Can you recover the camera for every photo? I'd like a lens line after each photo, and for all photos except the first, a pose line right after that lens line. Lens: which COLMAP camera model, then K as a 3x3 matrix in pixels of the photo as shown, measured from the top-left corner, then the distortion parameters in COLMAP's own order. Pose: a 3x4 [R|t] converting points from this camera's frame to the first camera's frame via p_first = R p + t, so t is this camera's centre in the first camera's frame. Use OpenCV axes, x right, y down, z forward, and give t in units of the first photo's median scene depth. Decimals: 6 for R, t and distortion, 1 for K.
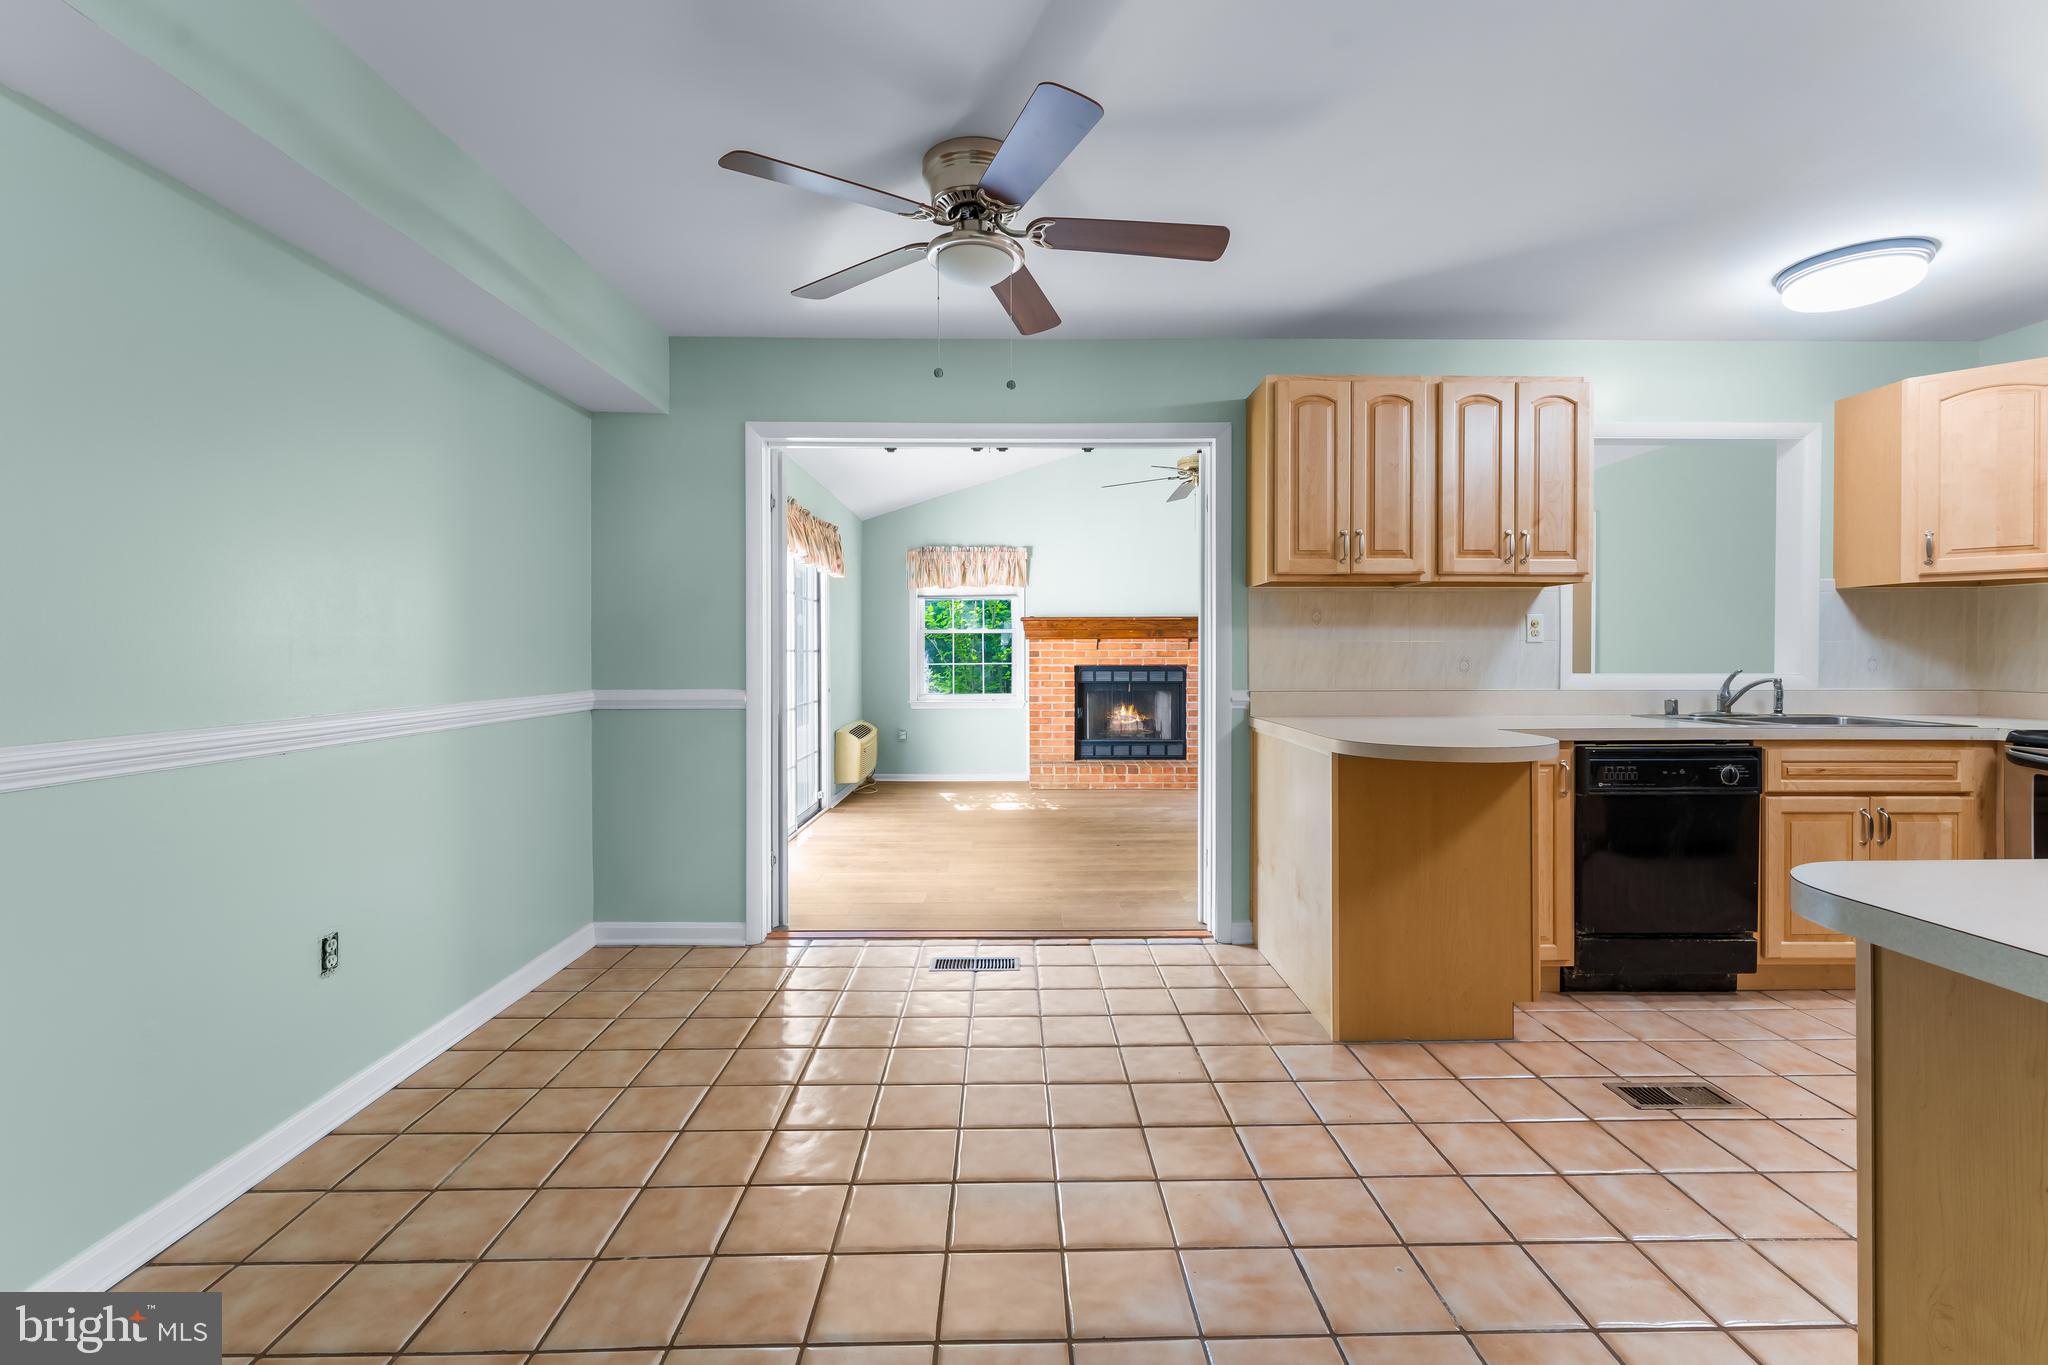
lens RADIAL K [[895.1, 0, 1034.0], [0, 895.1, 656.1], [0, 0, 1]] dist [0.008975, -0.002590]
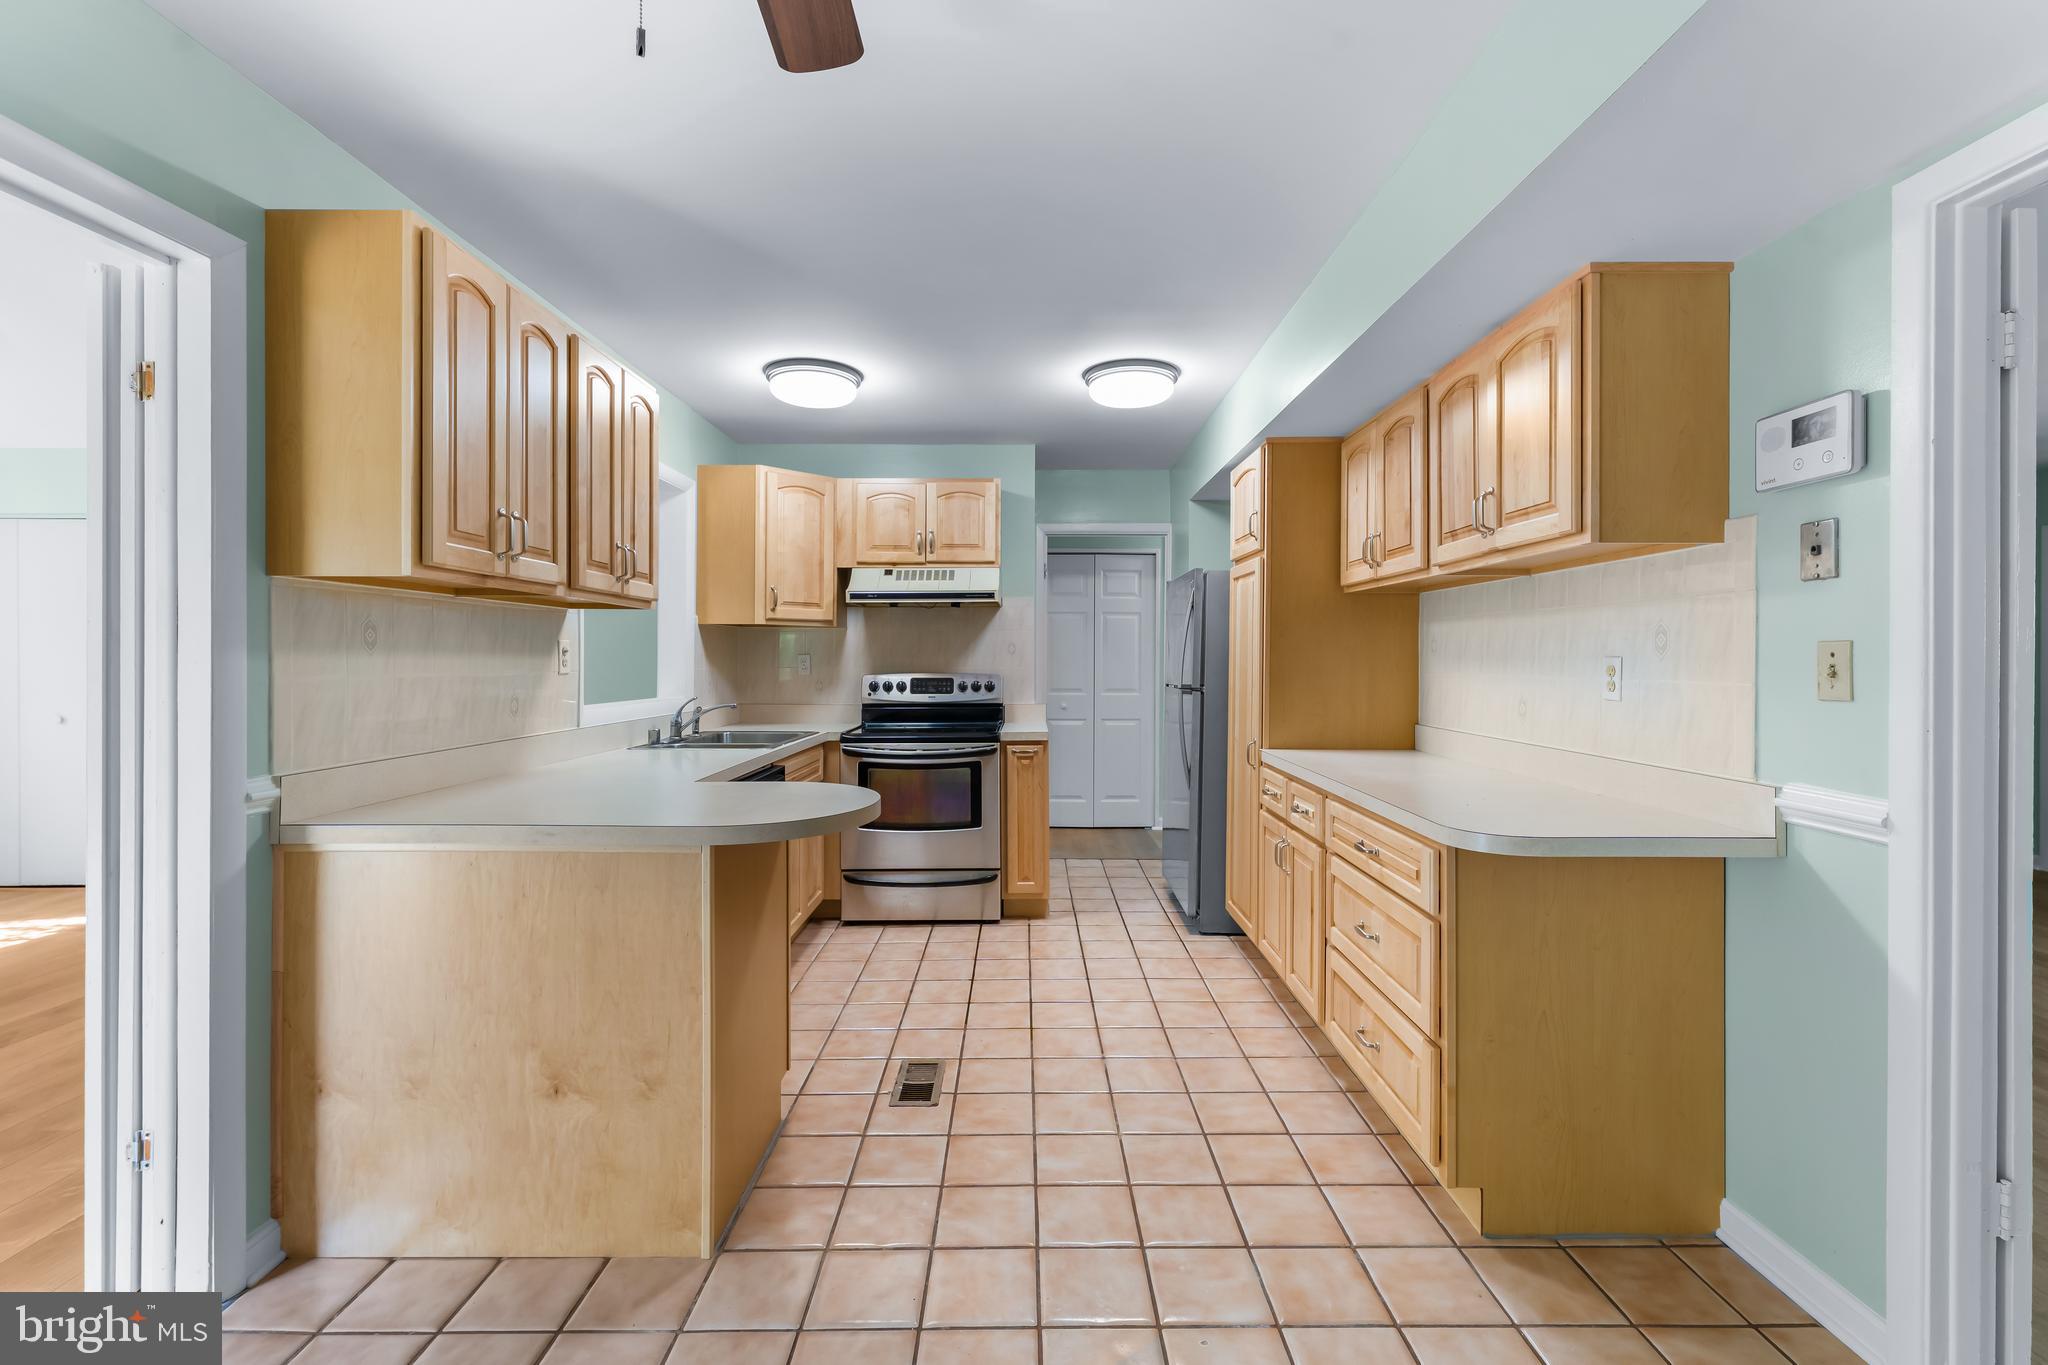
lens RADIAL K [[895.1, 0, 1031.1], [0, 895.1, 658.1], [0, 0, 1]] dist [0.008975, -0.002590]
pose [[0.017791, 0.002136, 0.999839, -0.275723], [0.000289, 0.999998, -0.002141, -0.028308], [-0.999842, 0.000327, 0.017790, 0.556901]]
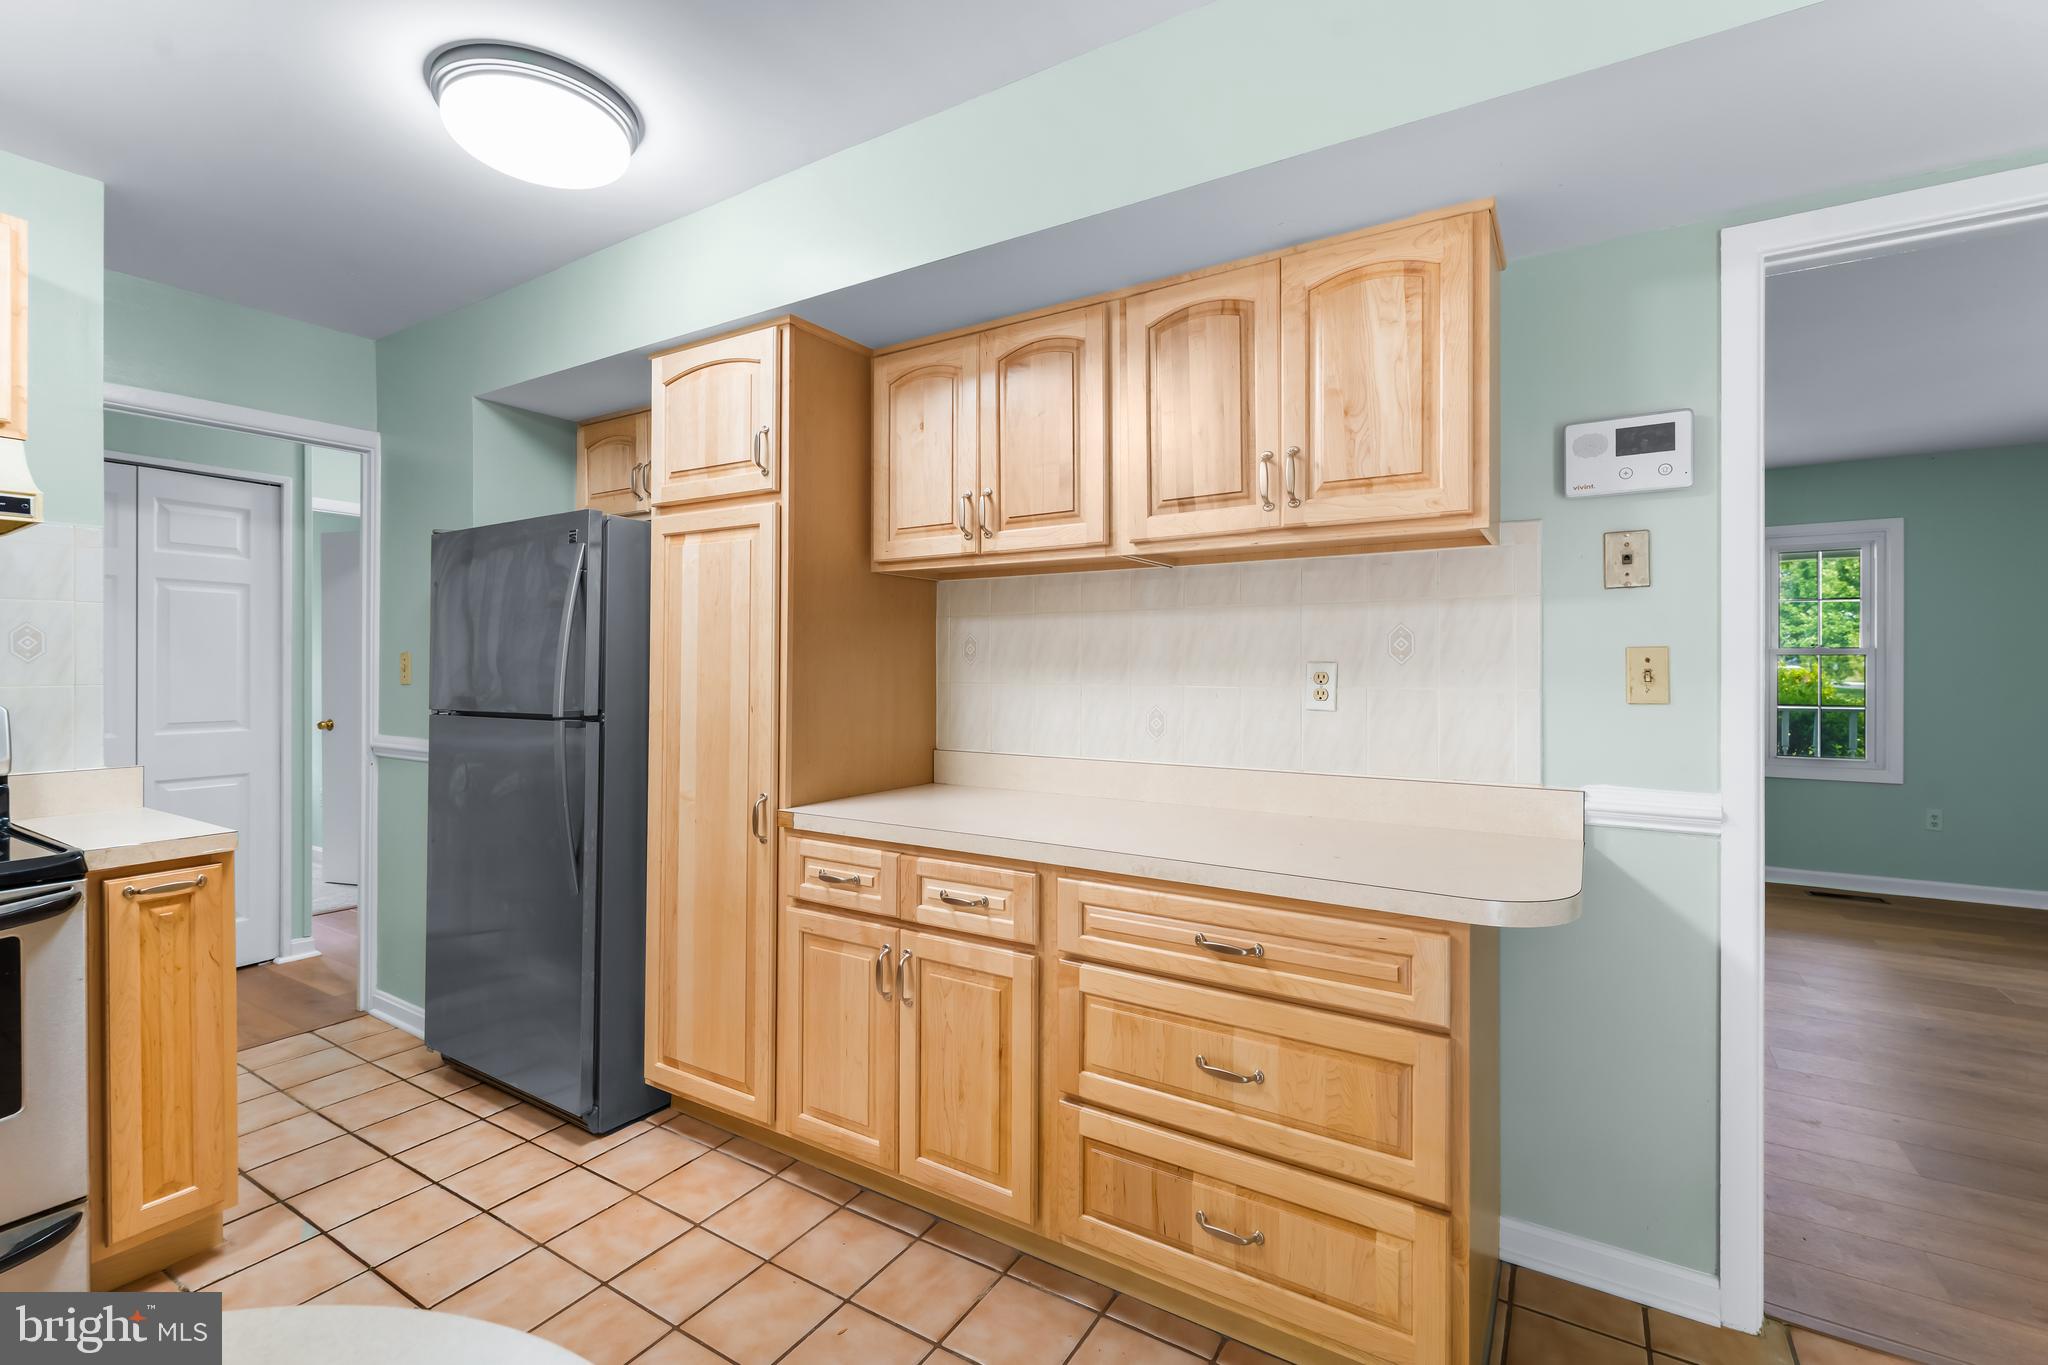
lens RADIAL K [[895.1, 0, 1030.7], [0, 895.1, 664.3], [0, 0, 1]] dist [0.008975, -0.002590]
pose [[-0.839727, 0.003279, 0.542999, 0.229149], [0.002926, 0.999995, -0.001513, -0.028908], [-0.543001, 0.000318, -0.839732, 0.746224]]
